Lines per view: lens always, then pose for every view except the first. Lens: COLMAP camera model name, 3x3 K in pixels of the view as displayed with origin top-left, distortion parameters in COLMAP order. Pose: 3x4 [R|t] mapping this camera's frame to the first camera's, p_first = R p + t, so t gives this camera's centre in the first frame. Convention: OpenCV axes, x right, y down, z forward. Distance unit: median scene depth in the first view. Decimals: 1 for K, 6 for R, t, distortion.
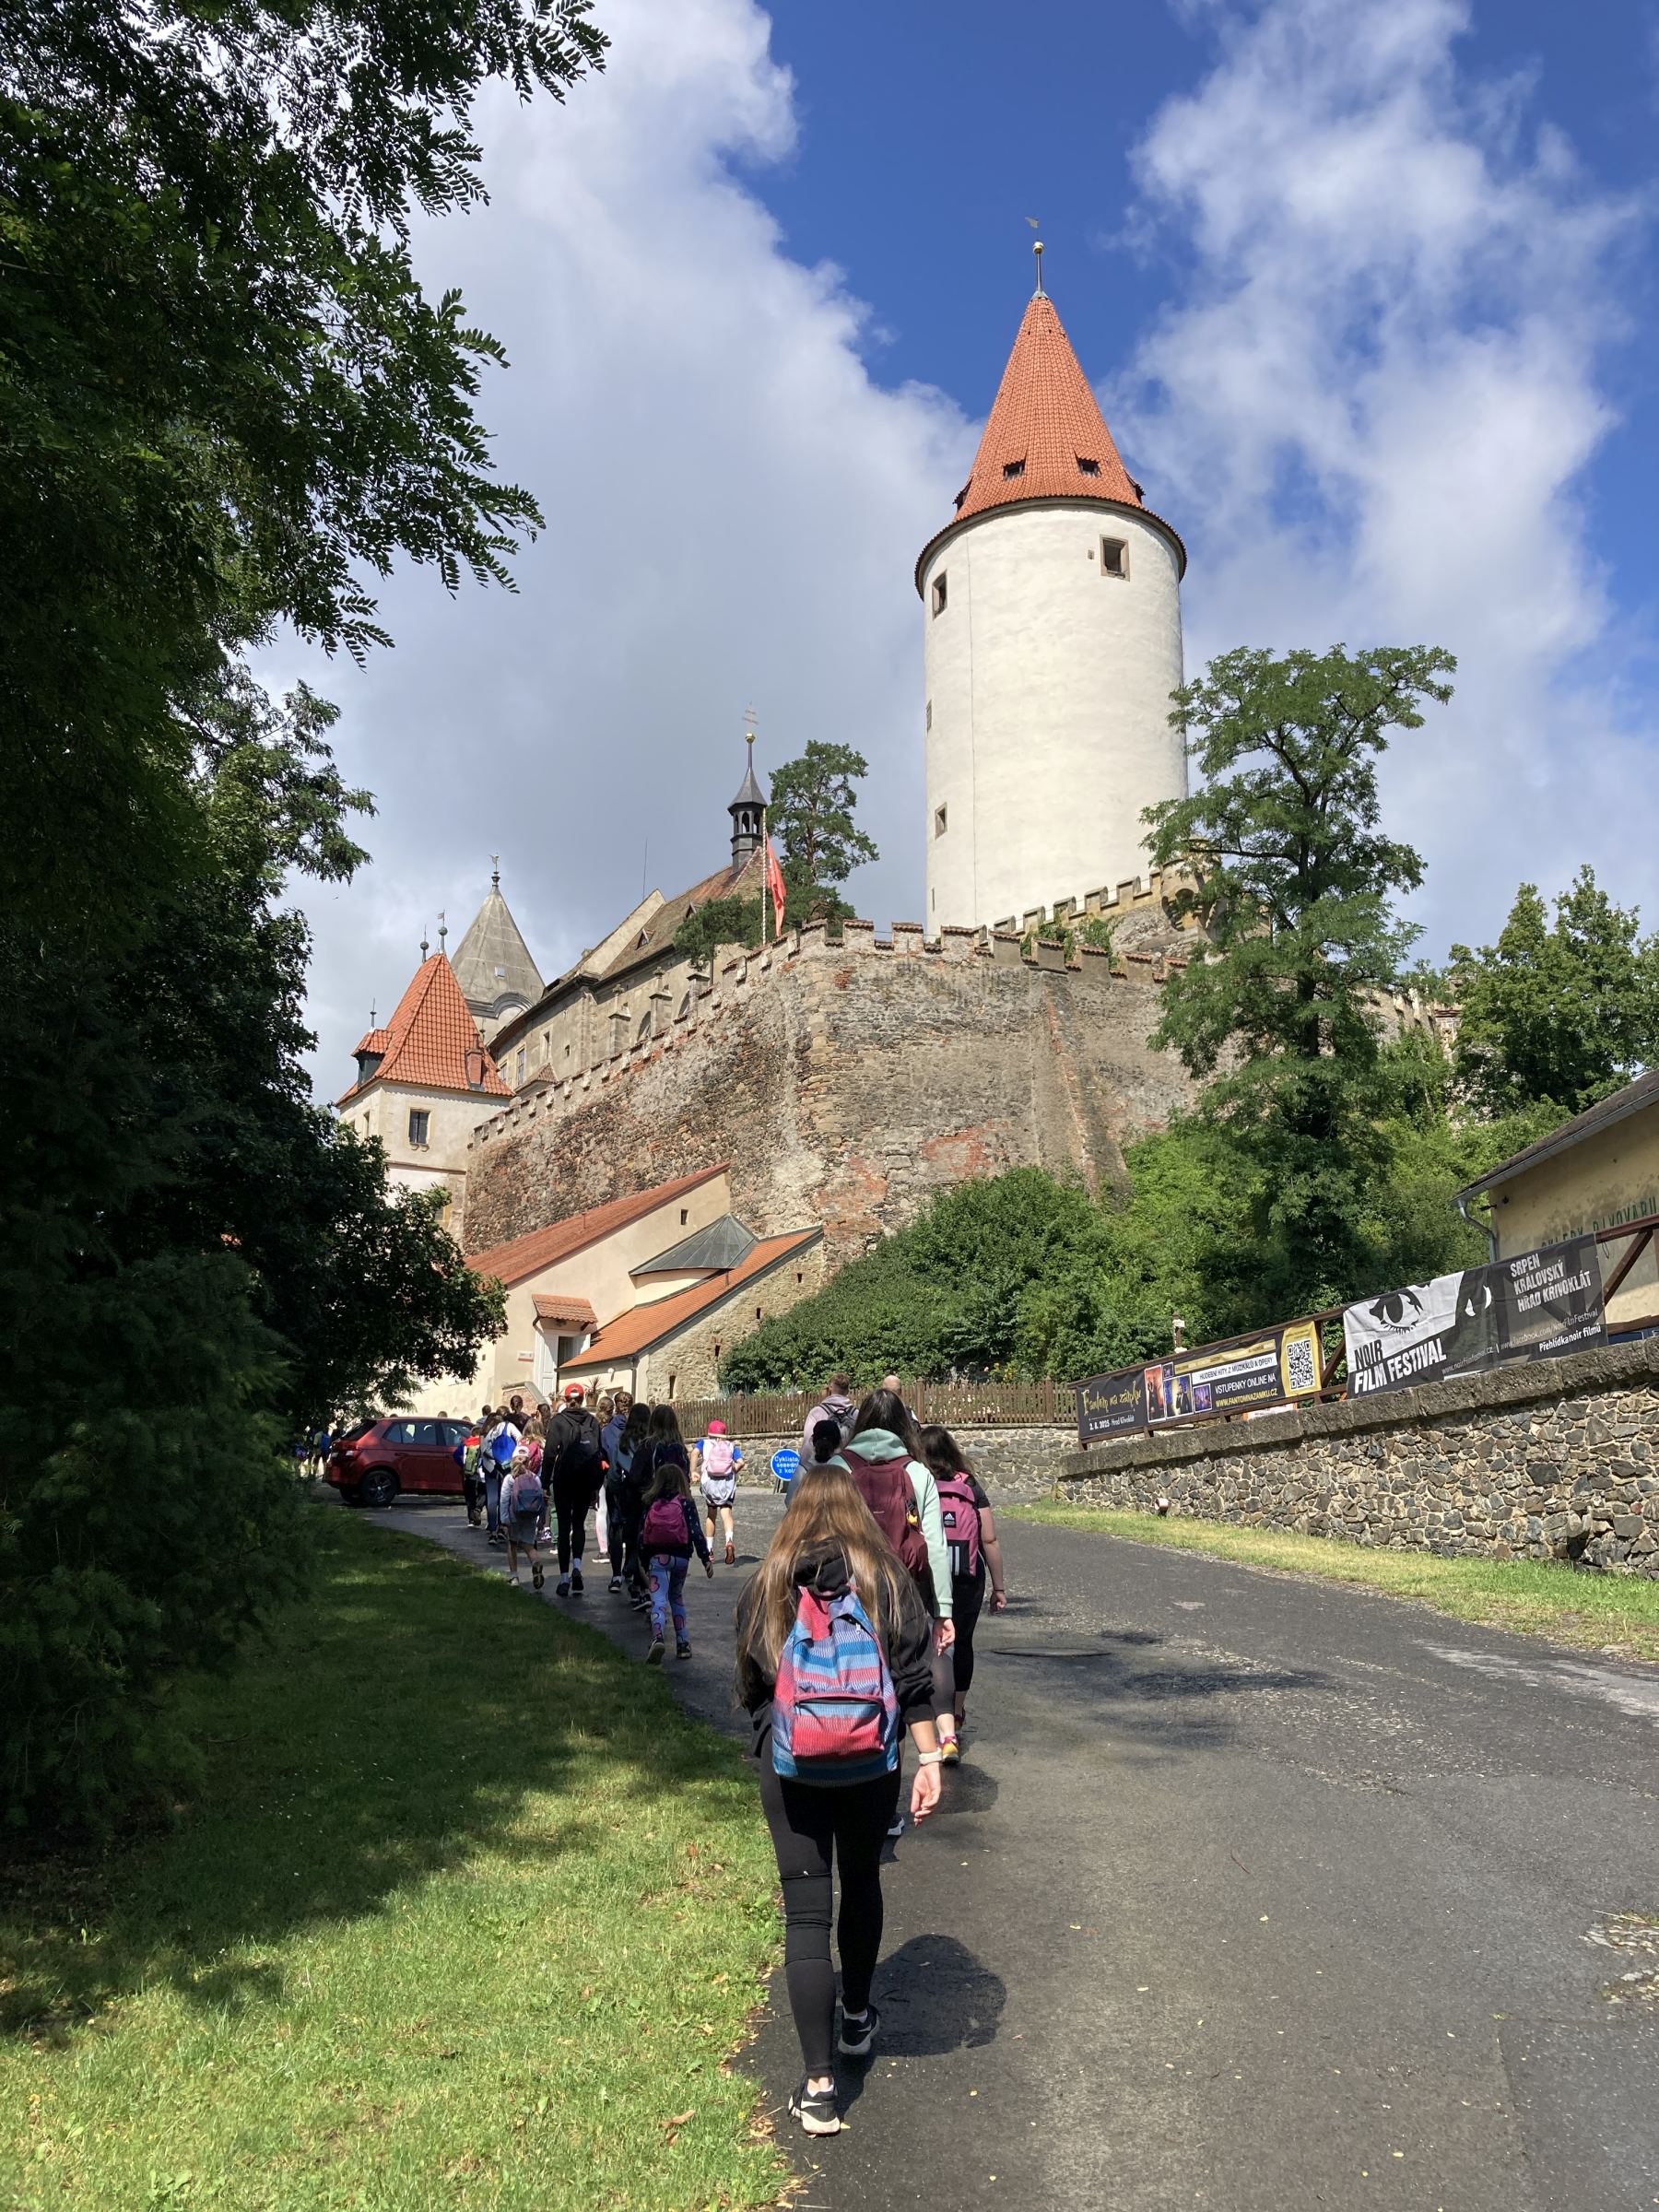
lens RADIAL K [[1803.3, 0, 865.0], [0, 1803.3, 1122.8], [0, 0, 1]] dist [0.032699, -0.011914]
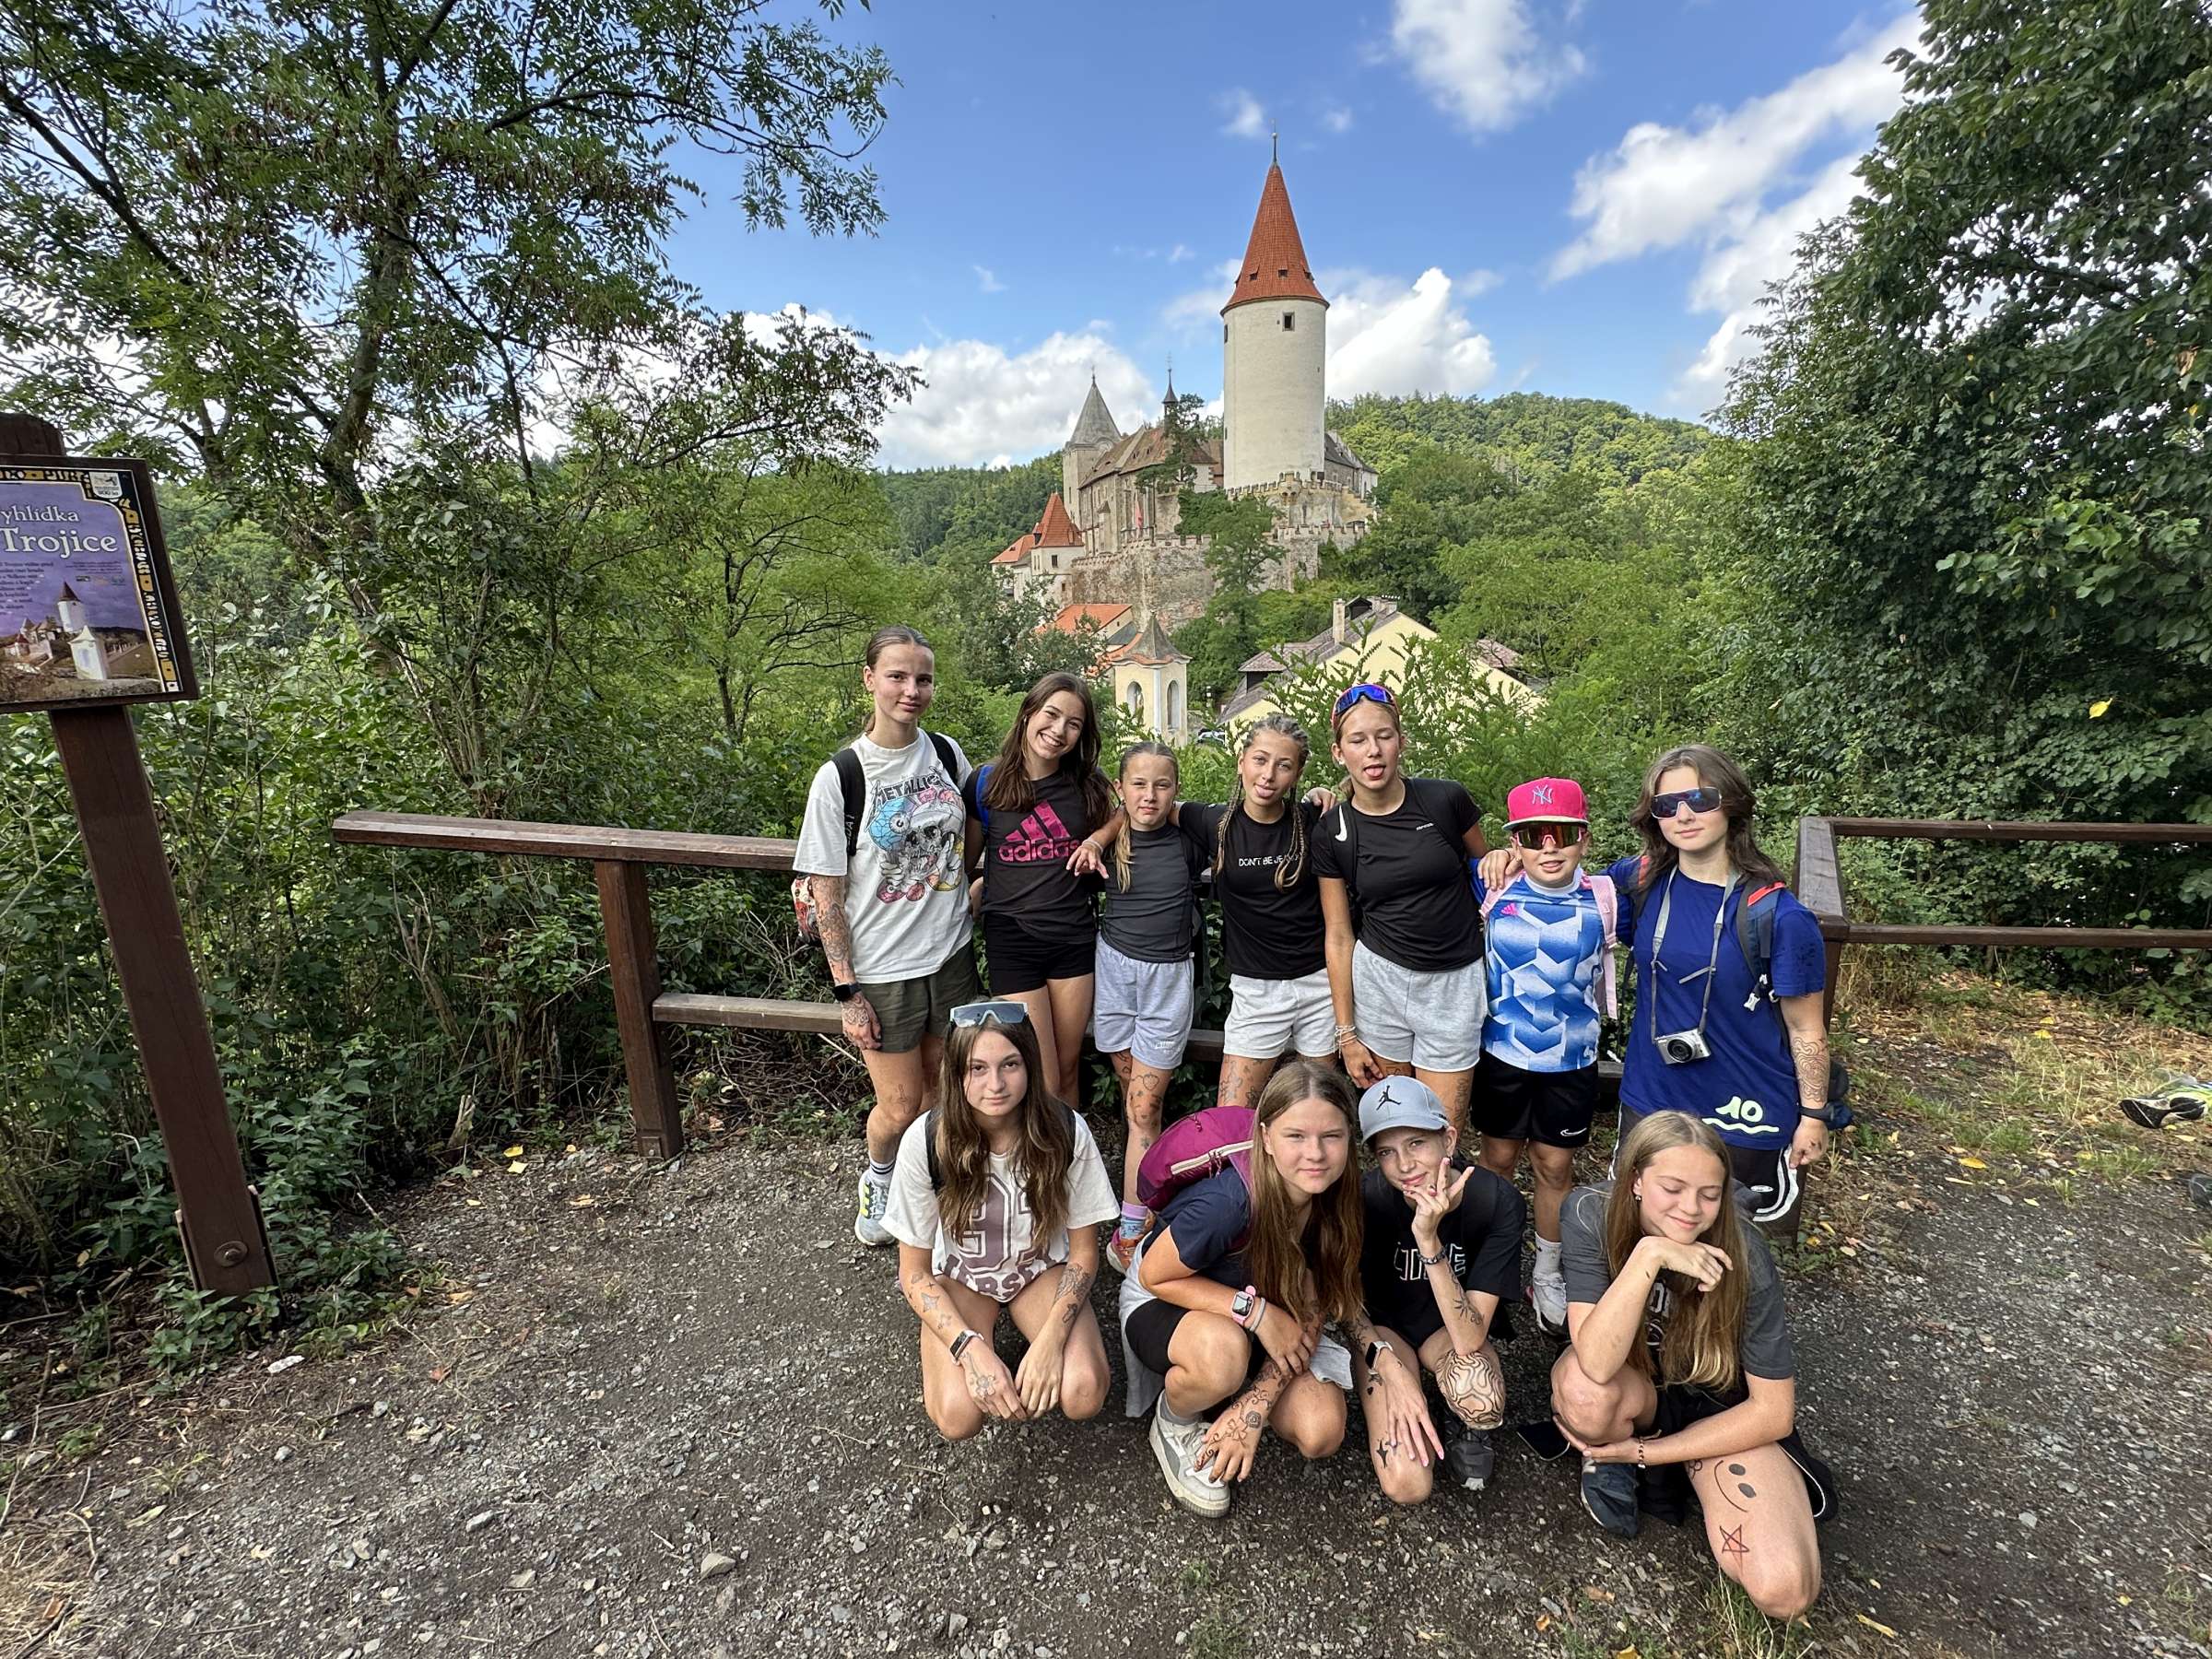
lens RADIAL K [[1030.8, 0, 1105.2], [0, 1030.8, 833.5], [0, 0, 1]] dist [-0.007843, 0.002561]
pose [[0.961430, 0.041388, -0.271919, 0.430556], [0.093780, 0.880050, 0.465528, -0.517522], [0.258570, -0.473073, 0.842225, -0.868790]]
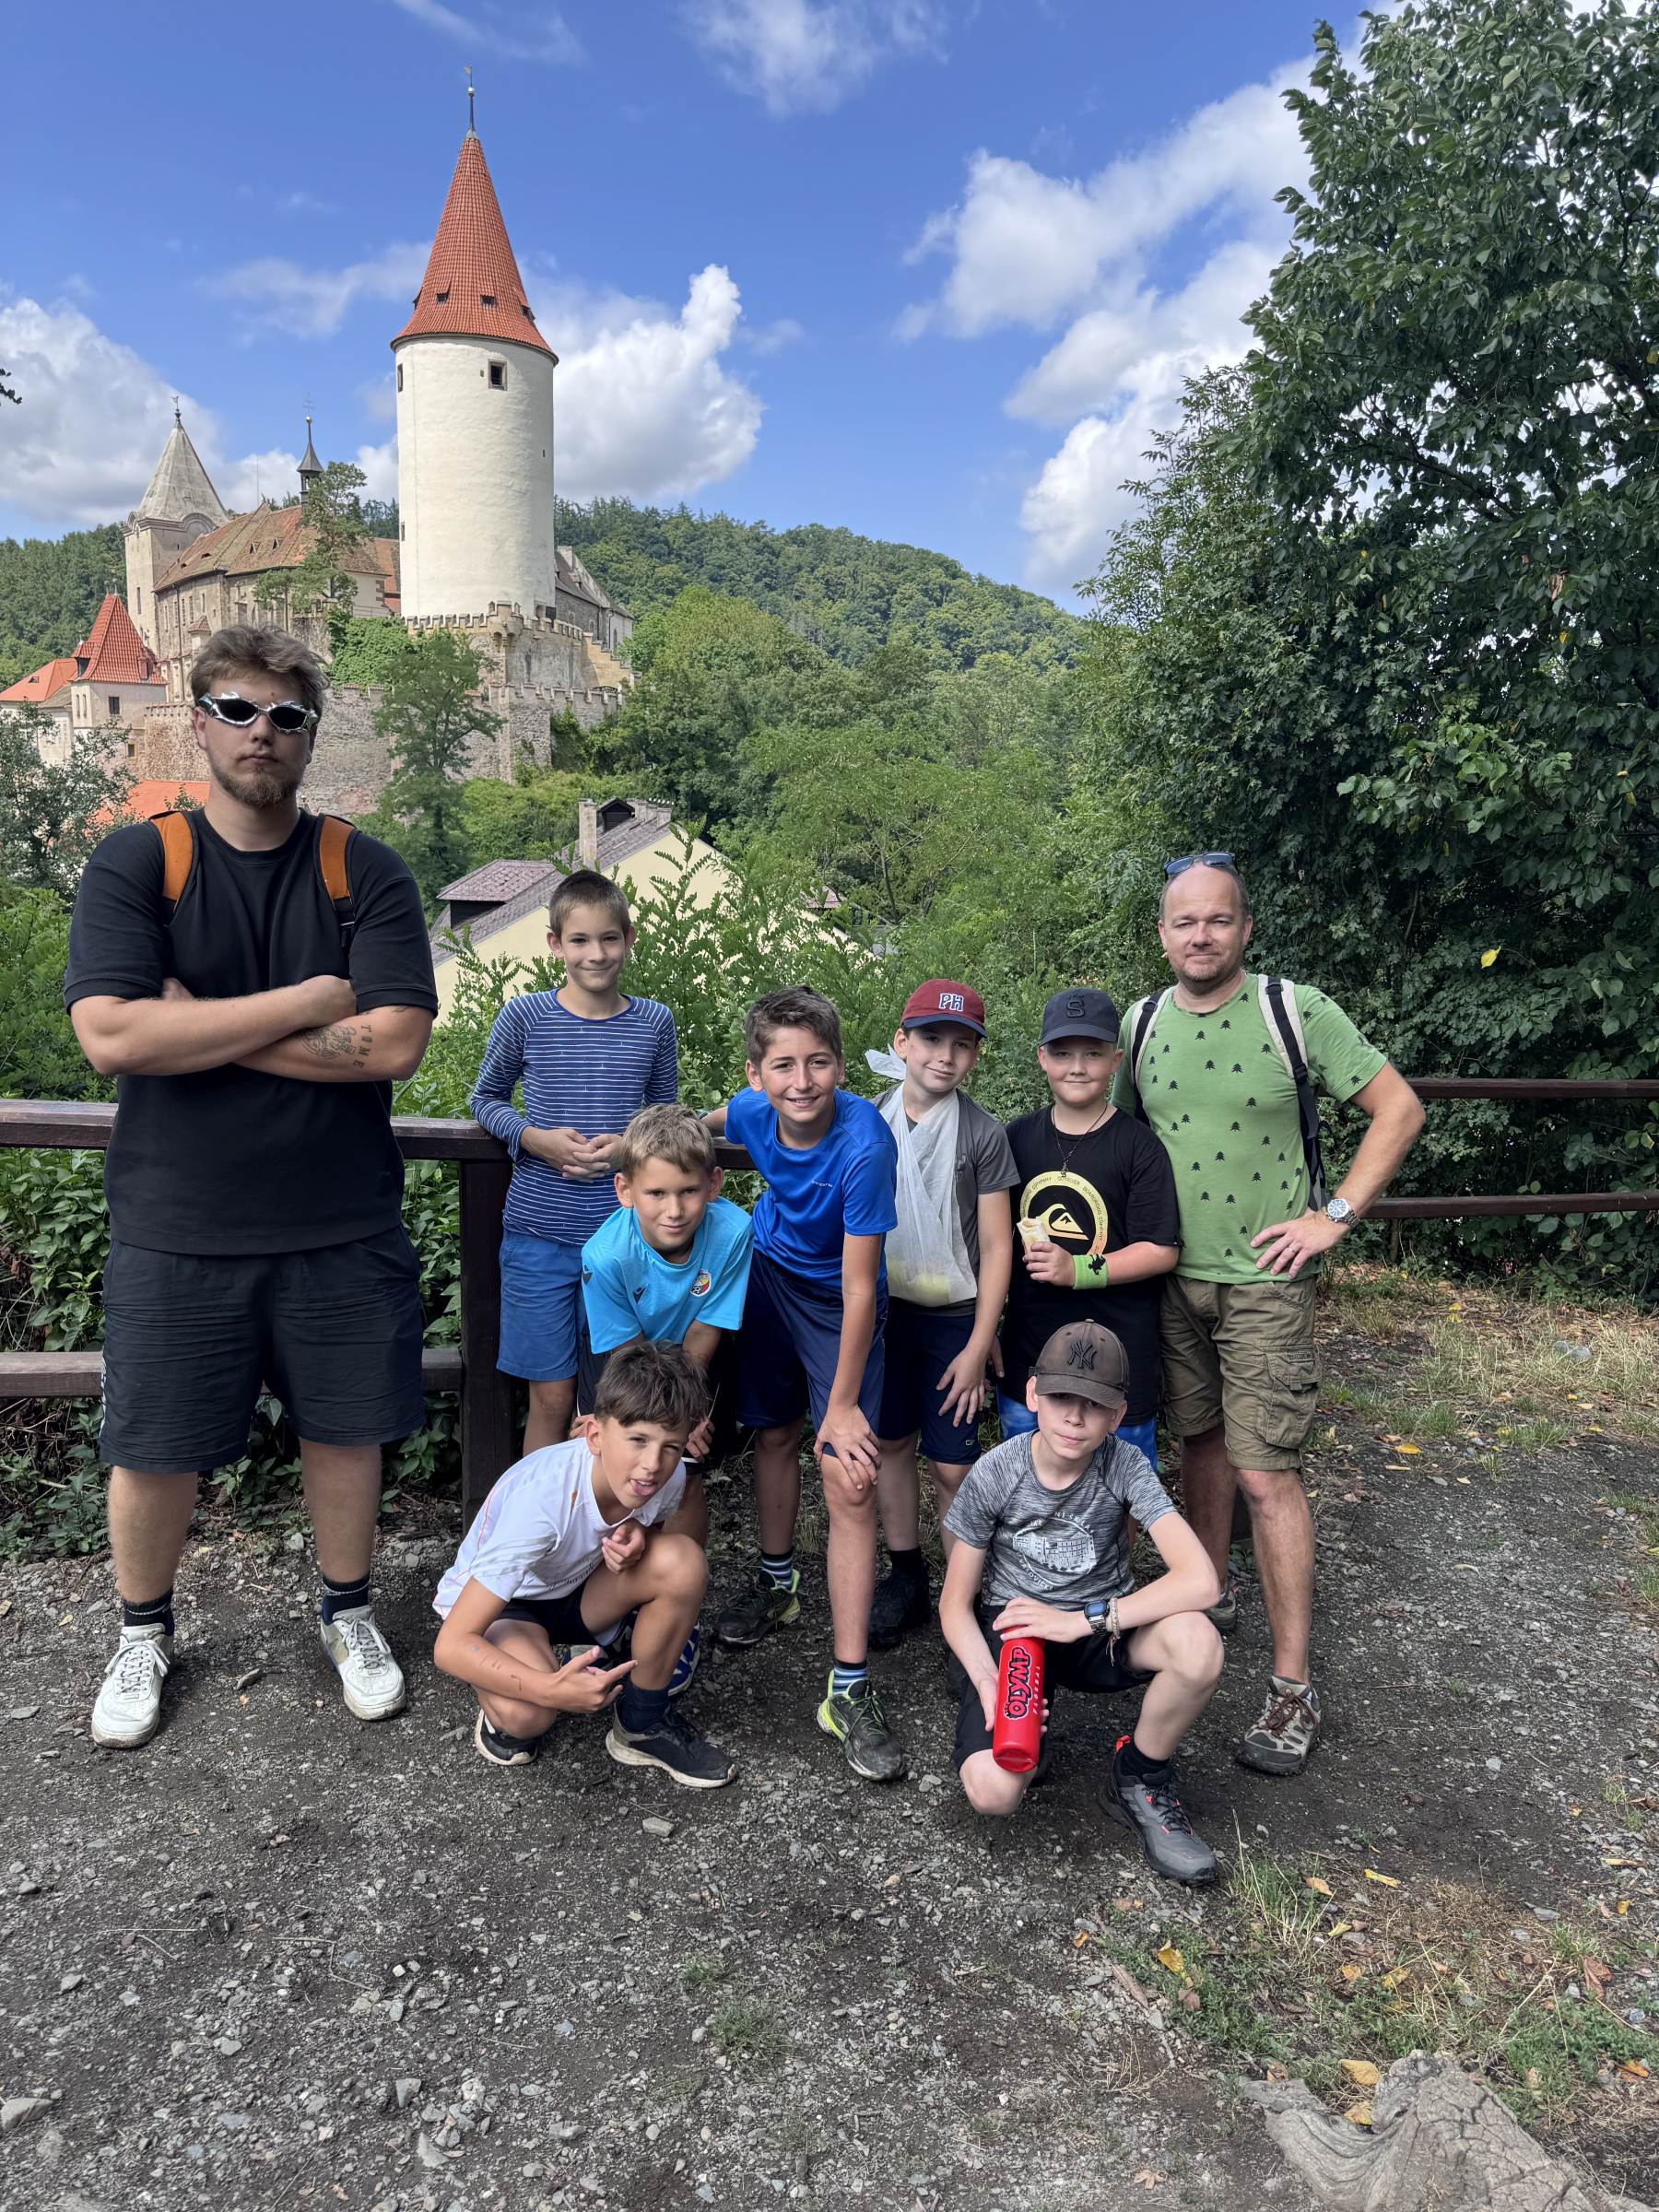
lens RADIAL K [[1551.4, 0, 833.7], [0, 1551.4, 1111.5], [0, 0, 1]] dist [0.043794, -0.049662]
pose [[0.994277, 0.019073, 0.105115, 0.425891], [-0.064656, 0.890702, 0.449966, -0.518342], [-0.085044, -0.454187, 0.886838, -0.875006]]
